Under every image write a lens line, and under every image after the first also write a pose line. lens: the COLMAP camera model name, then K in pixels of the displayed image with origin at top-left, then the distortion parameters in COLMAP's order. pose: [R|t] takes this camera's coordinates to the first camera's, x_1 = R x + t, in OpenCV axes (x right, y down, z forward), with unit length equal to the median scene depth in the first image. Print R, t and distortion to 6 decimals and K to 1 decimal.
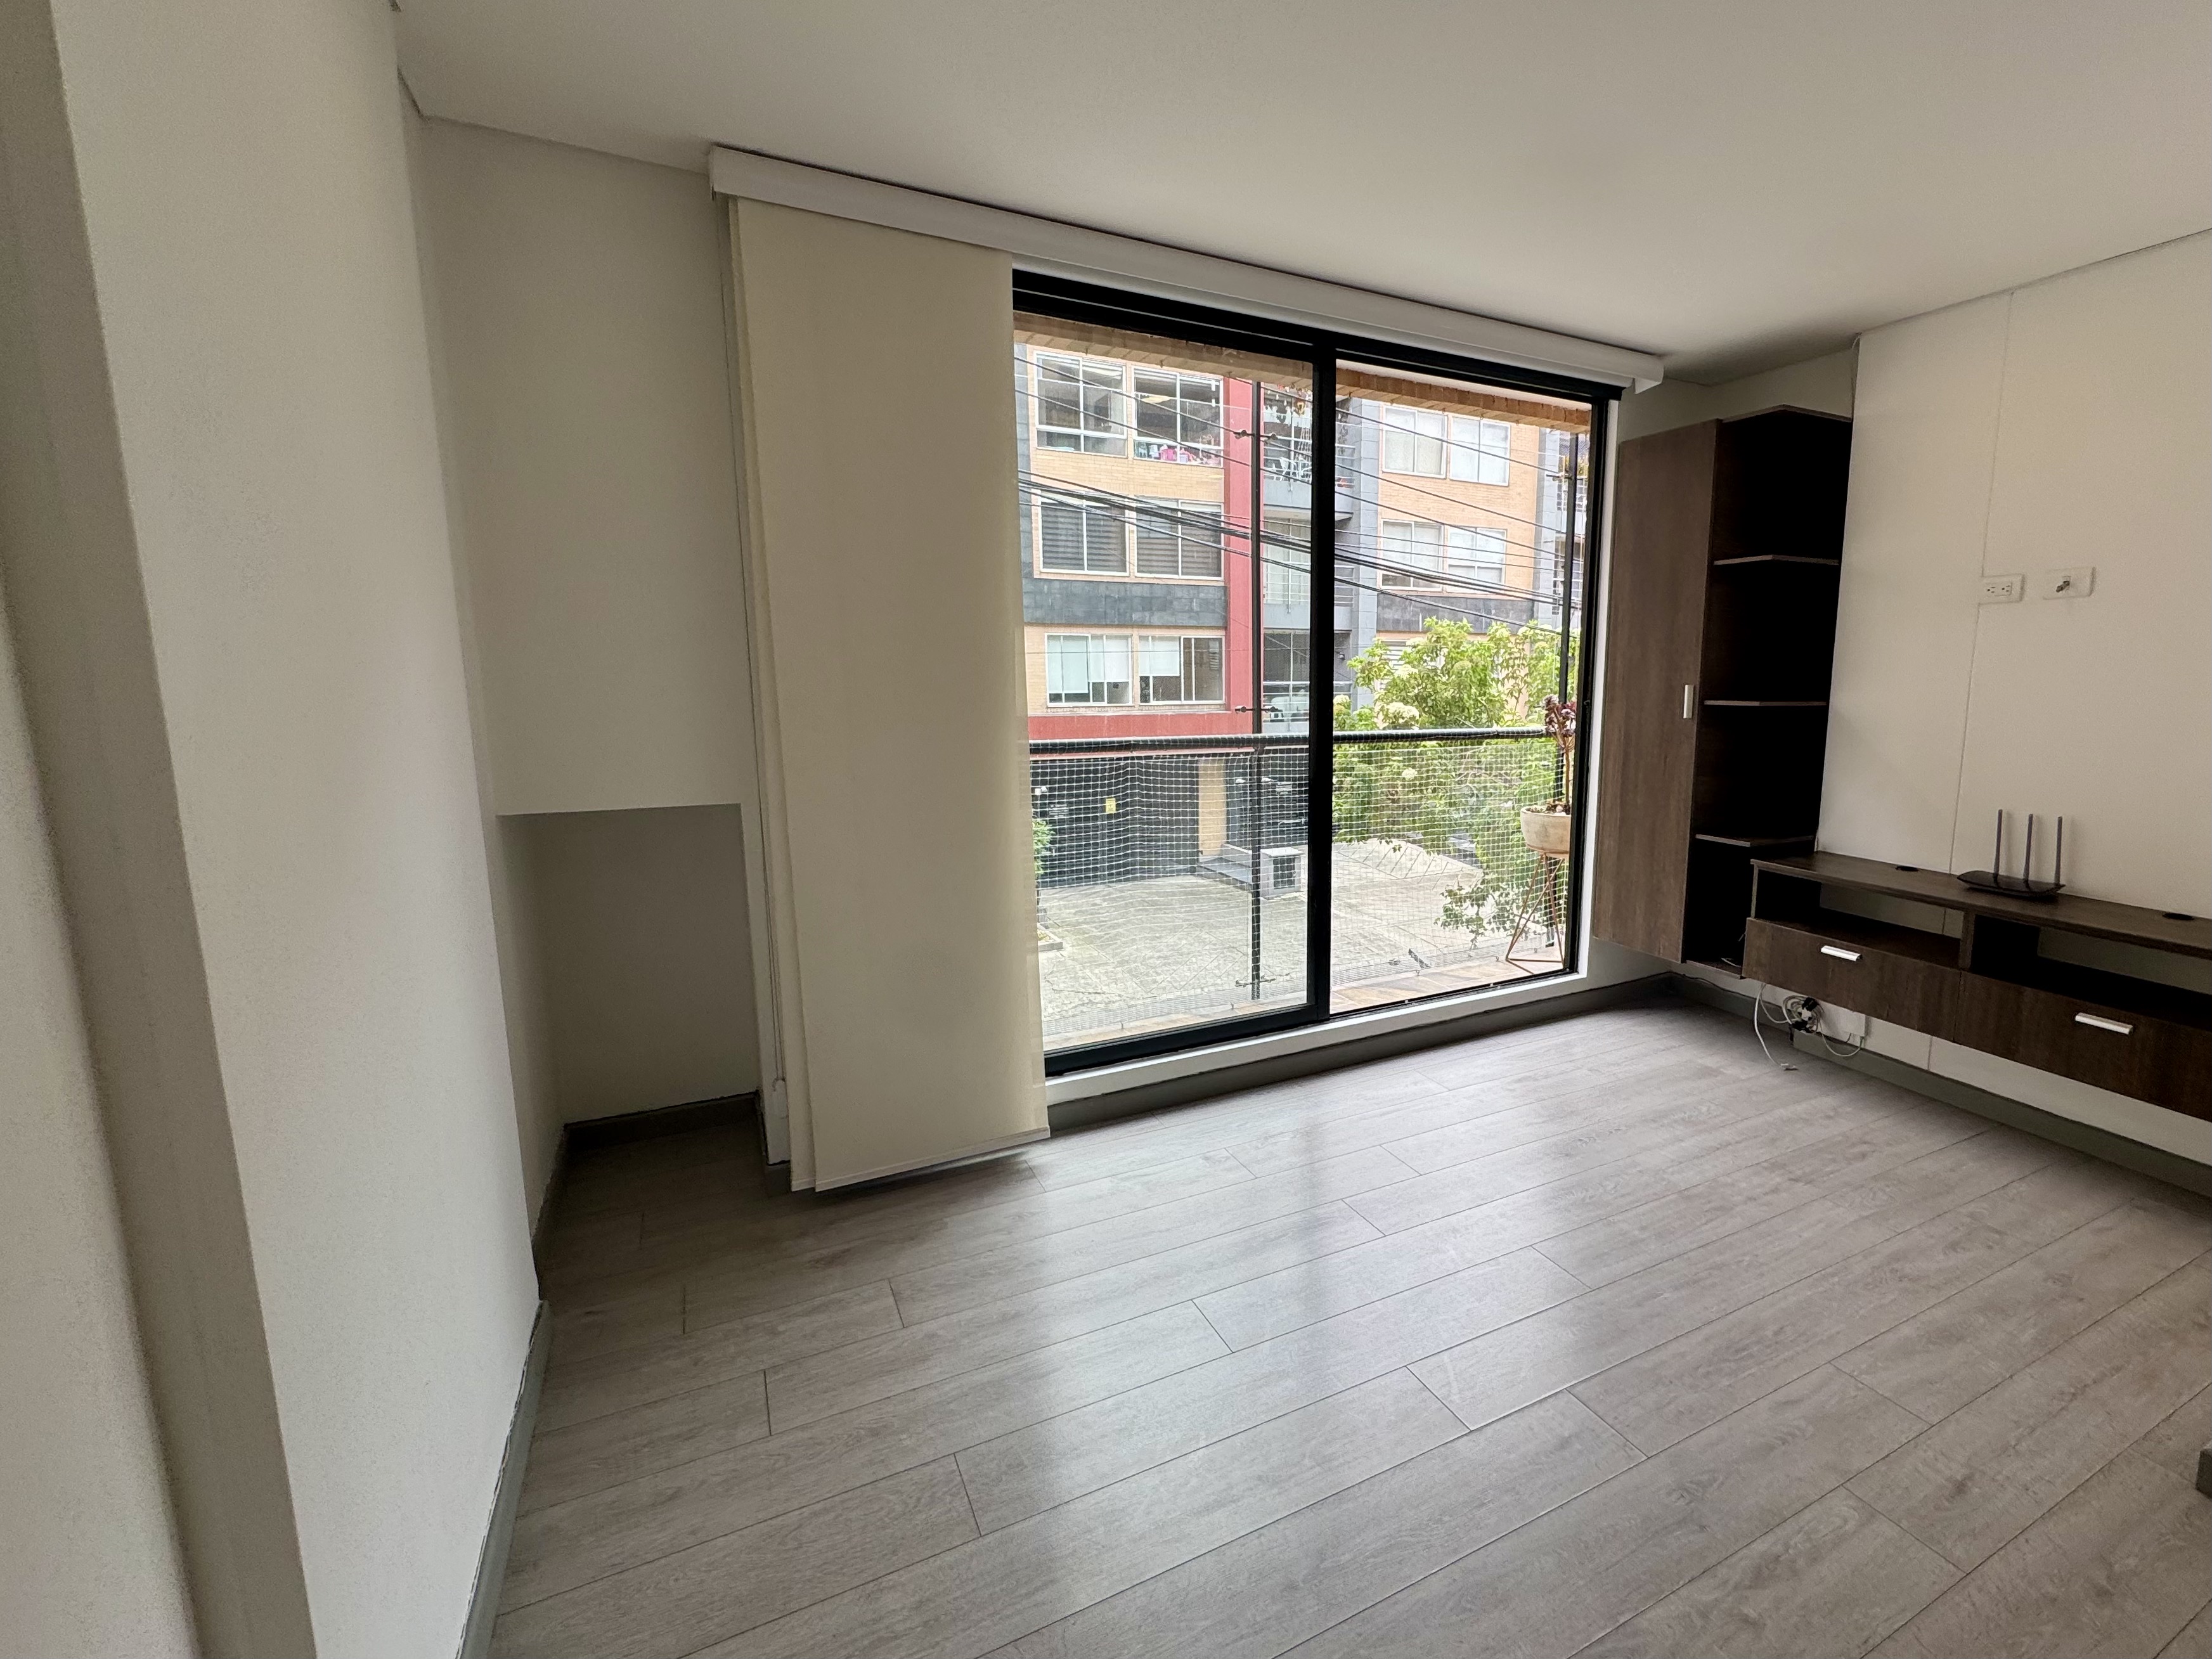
lens RADIAL K [[1024.3, 0, 1274.6], [0, 1024.3, 824.4], [0, 0, 1]] dist [-0.000722, 0.000273]
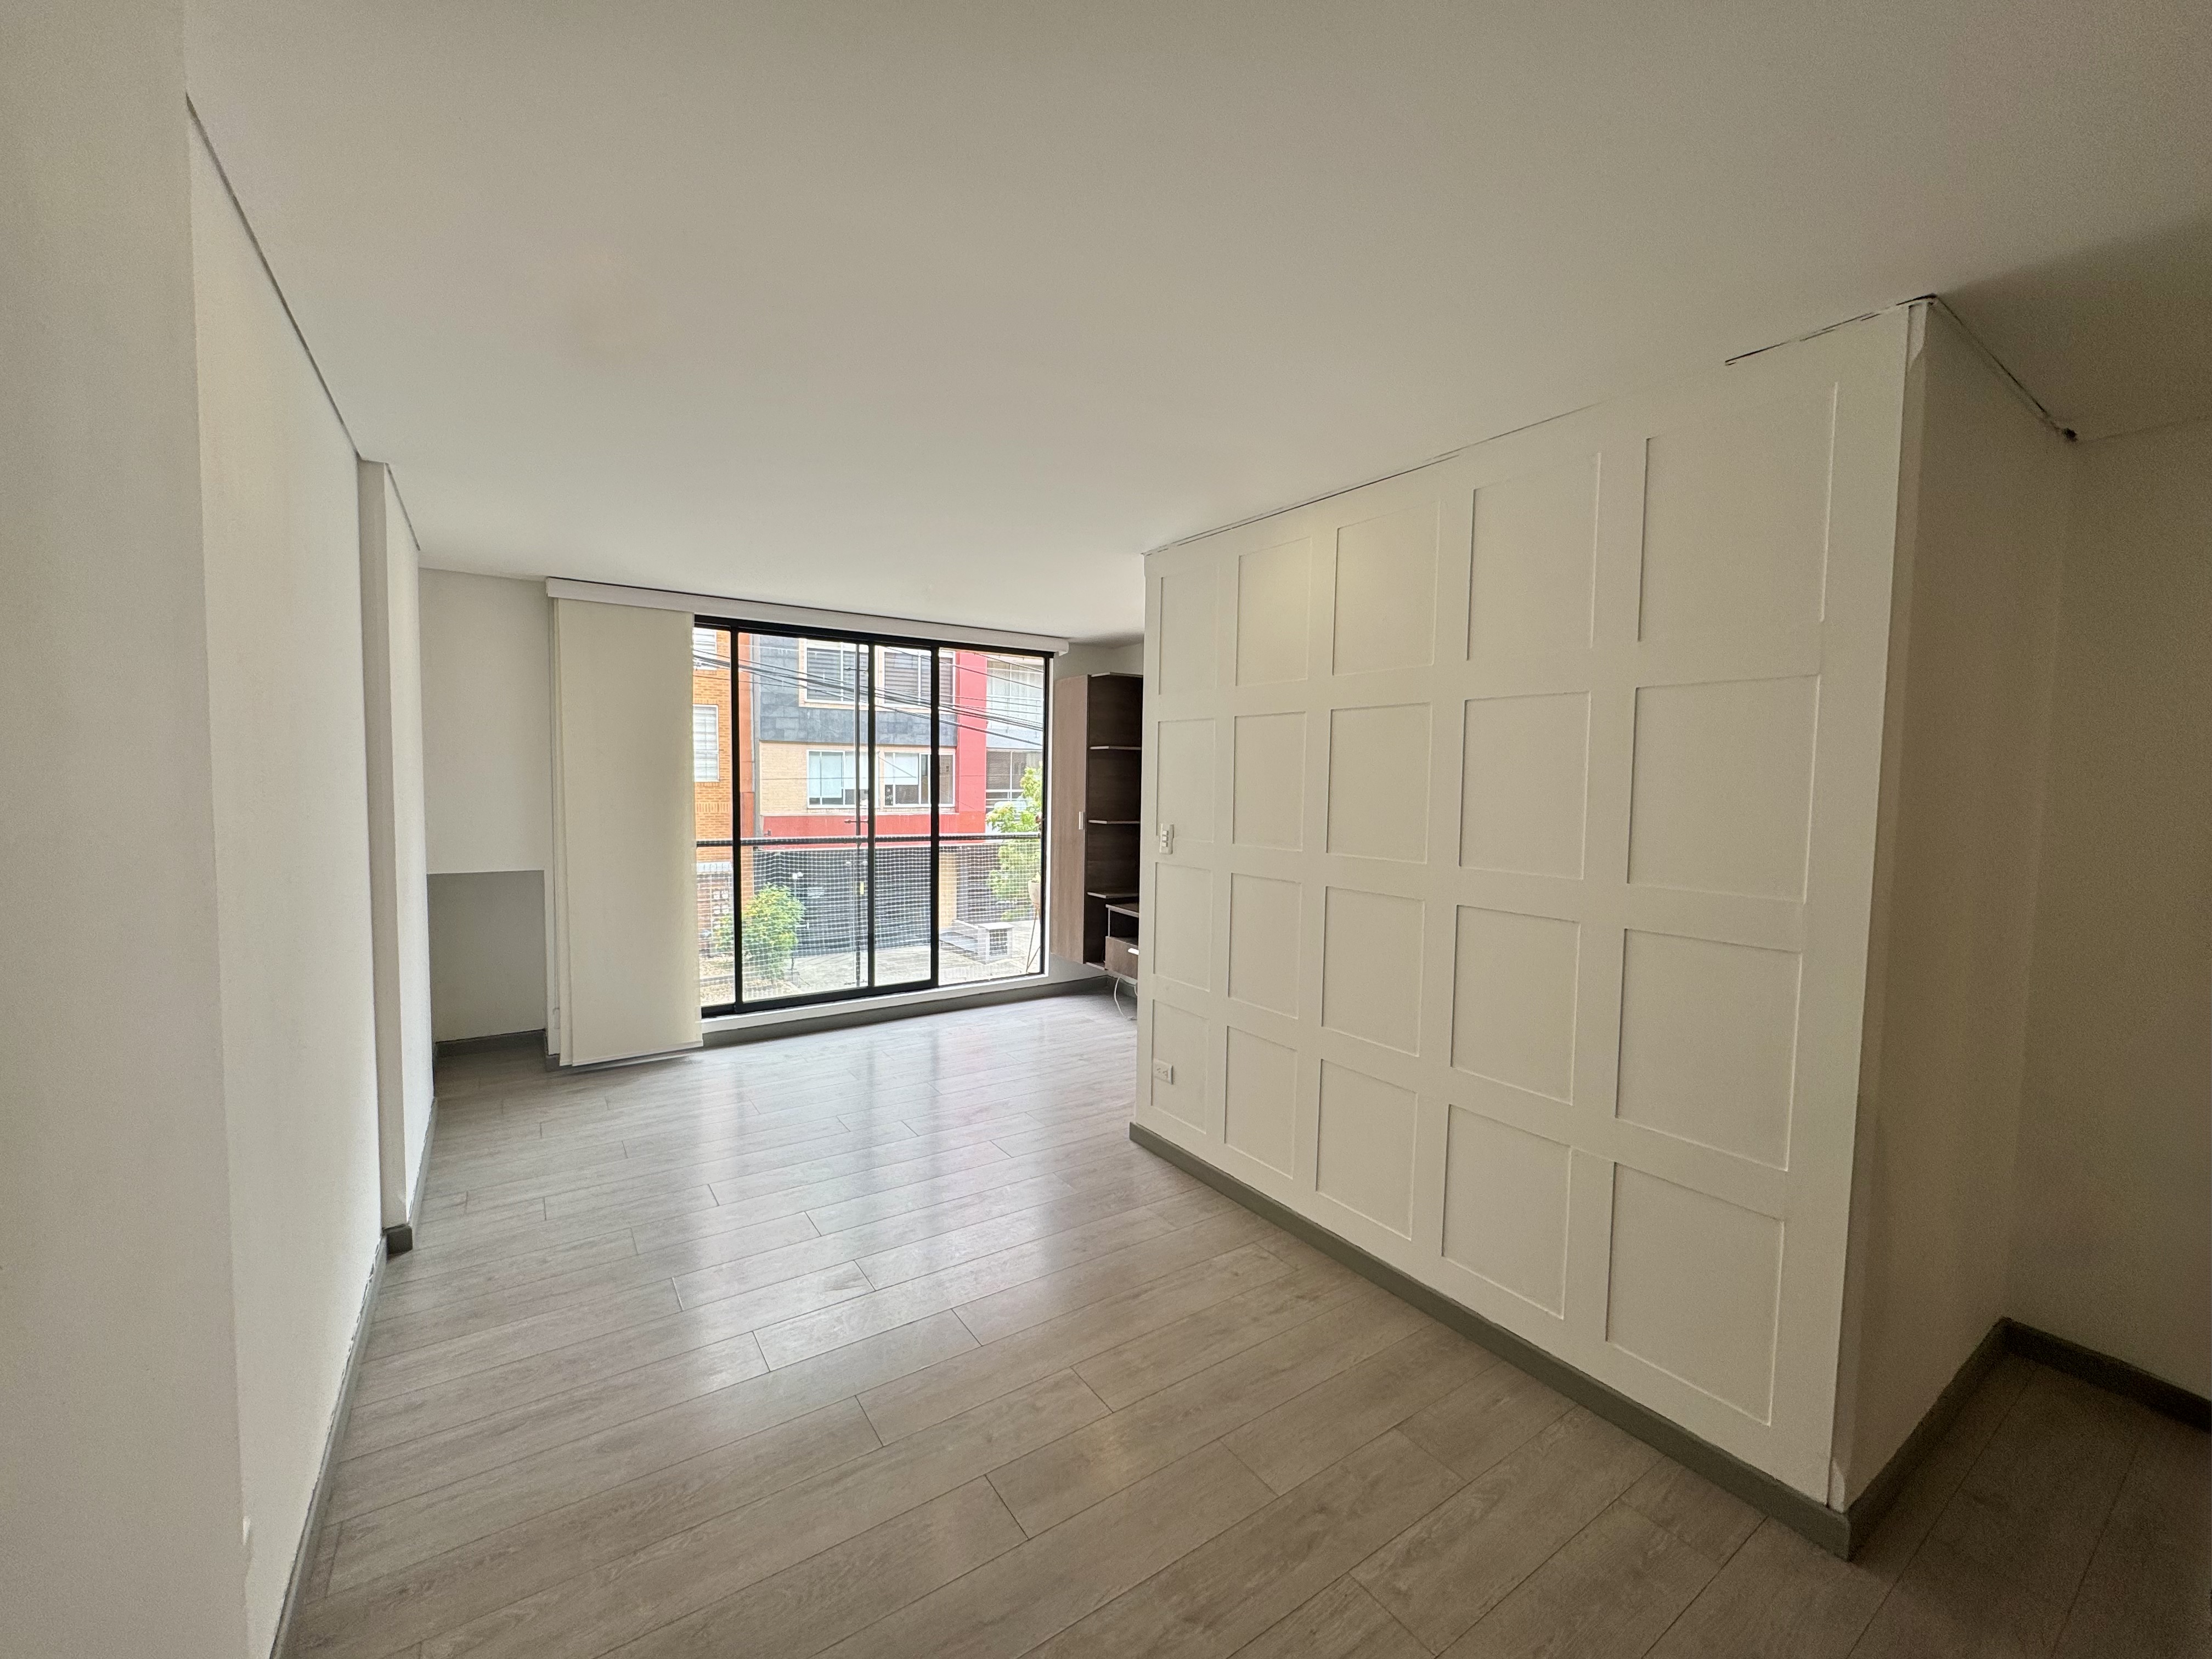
lens RADIAL K [[884.9, 0, 1104.0], [0, 884.9, 826.5], [0, 0, 1]] dist [-0.002530, 0.000097]
pose [[0.996570, 0.007417, 0.082424, 0.309557], [0.000221, 0.995734, -0.092271, 0.038879], [-0.082757, 0.091972, 0.992317, -0.590304]]
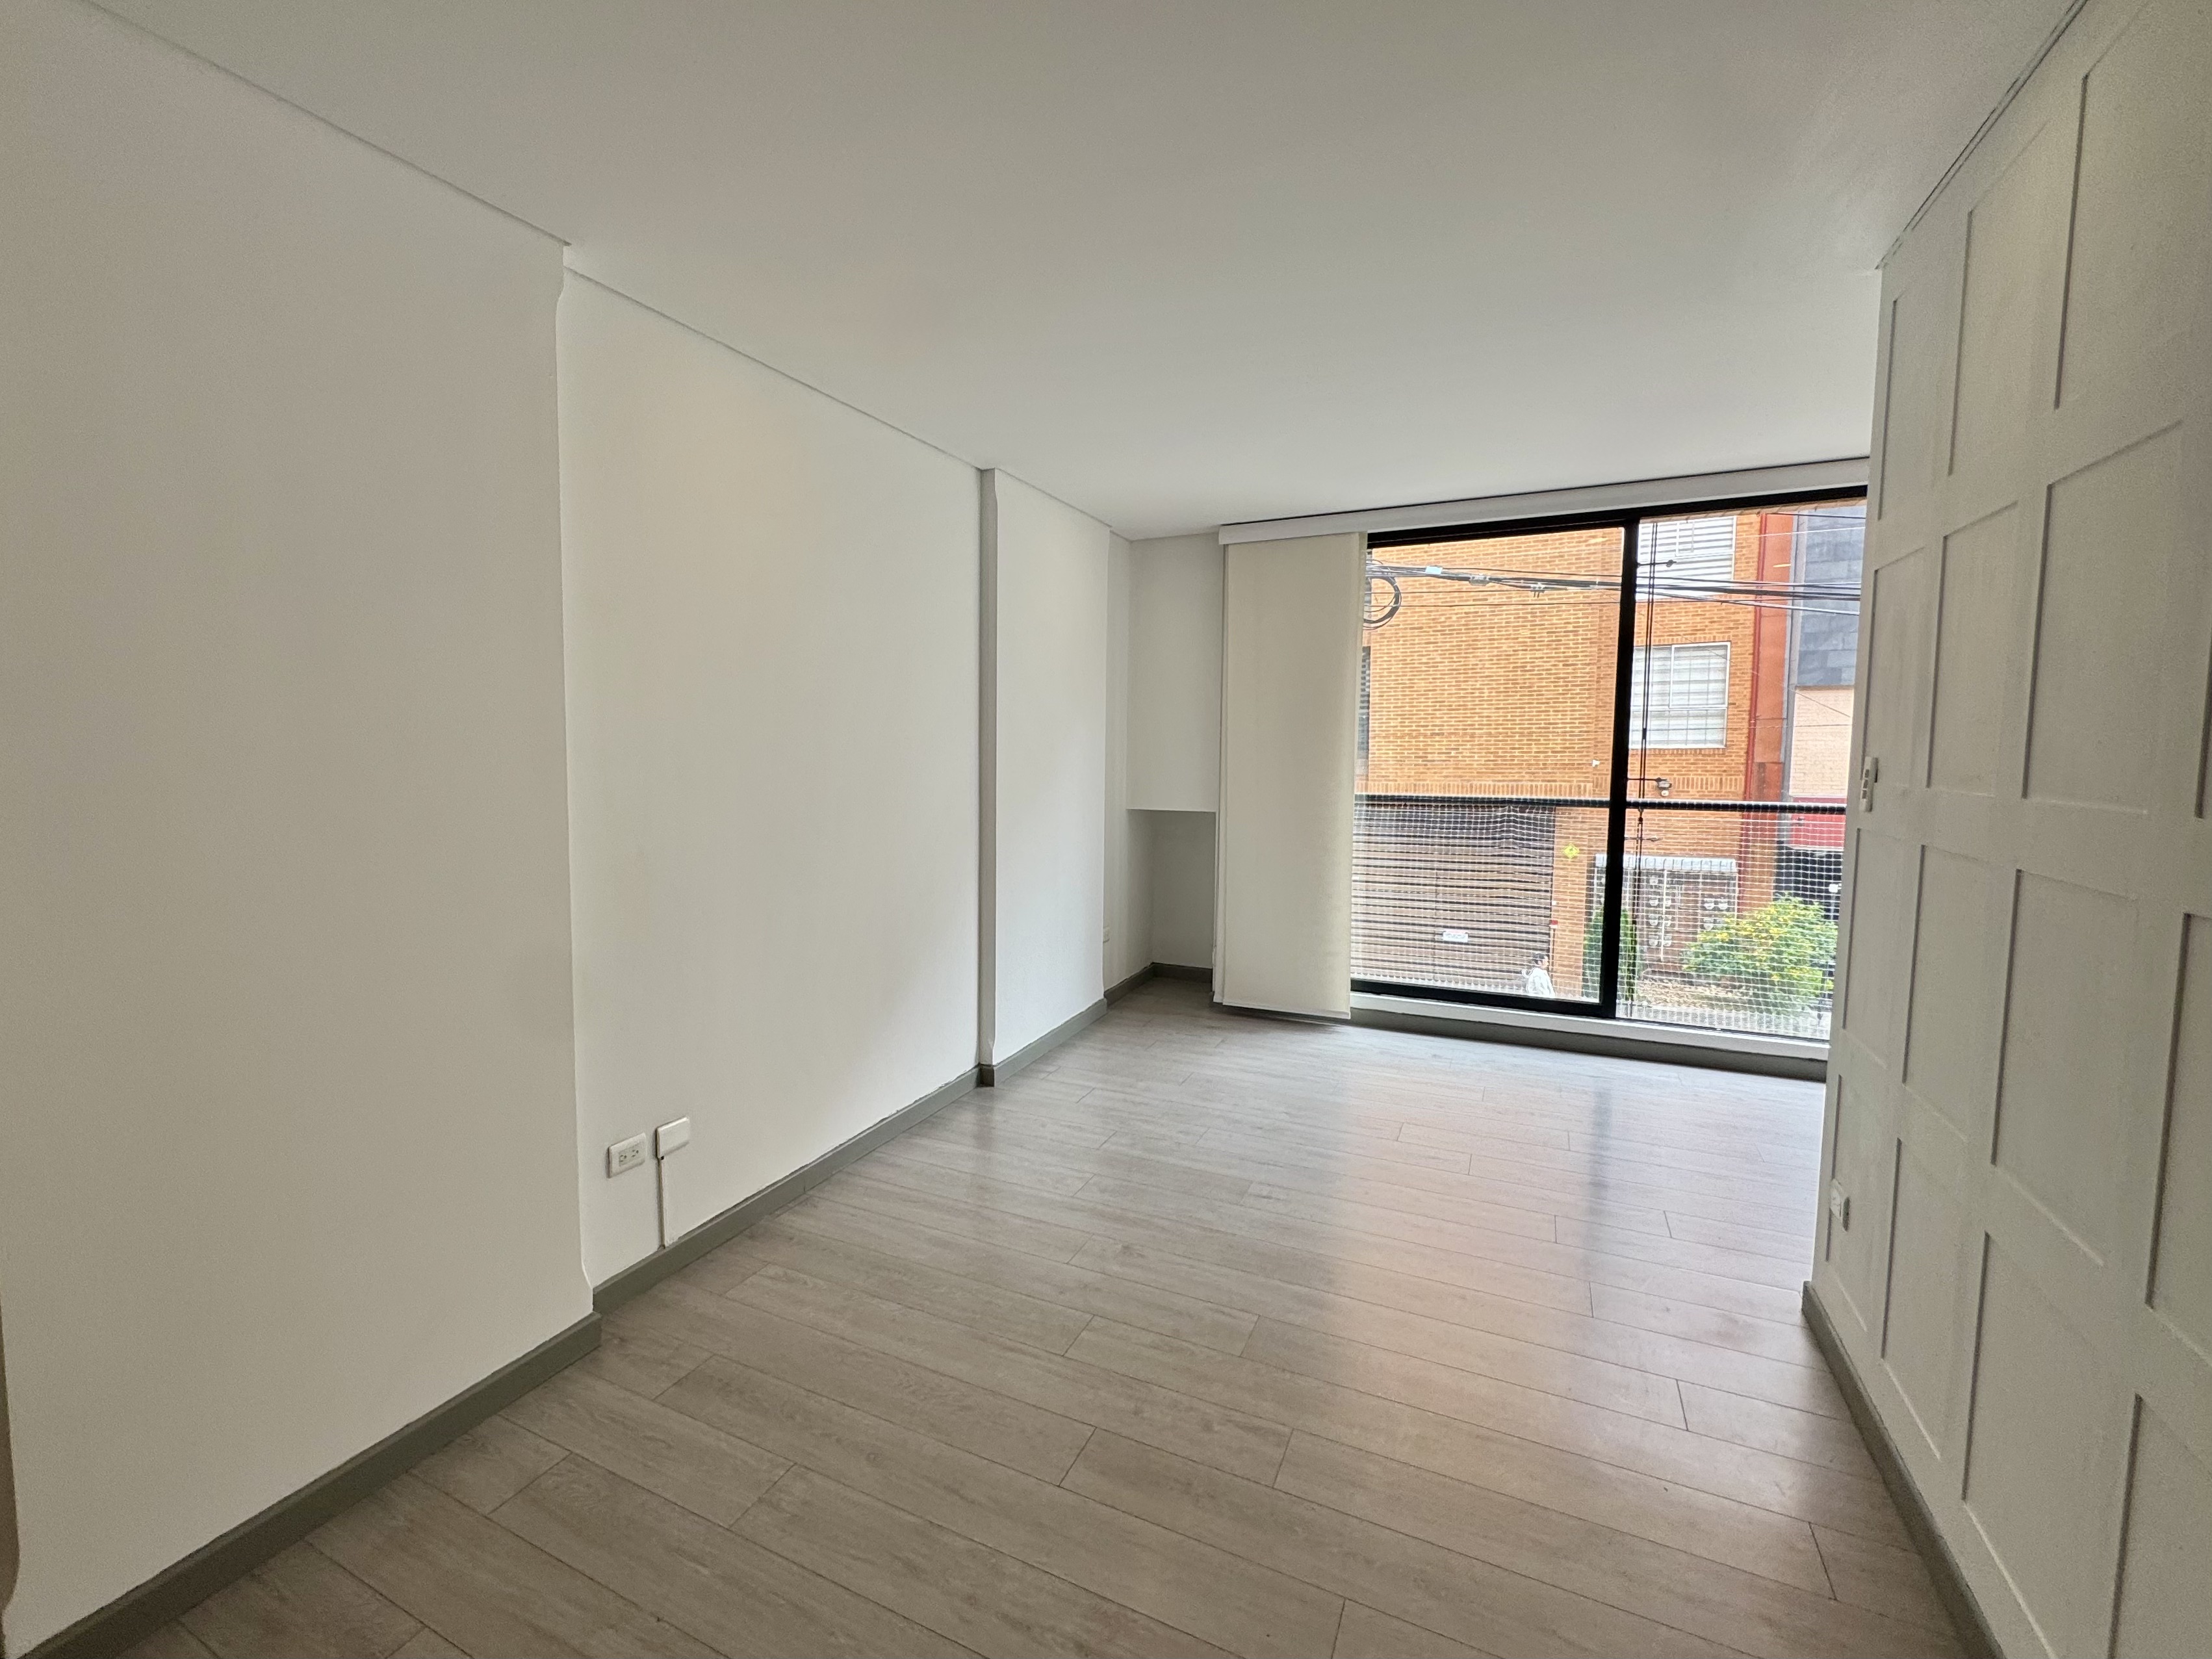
lens RADIAL K [[1047.4, 0, 901.4], [0, 1047.4, 825.8], [0, 0, 1]] dist [-0.001486, -0.000149]
pose [[0.494980, 0.064284, -0.866523, 0.717748], [-0.124919, 0.992164, 0.002249, 0.058172], [0.859878, 0.107132, 0.499131, -0.439925]]
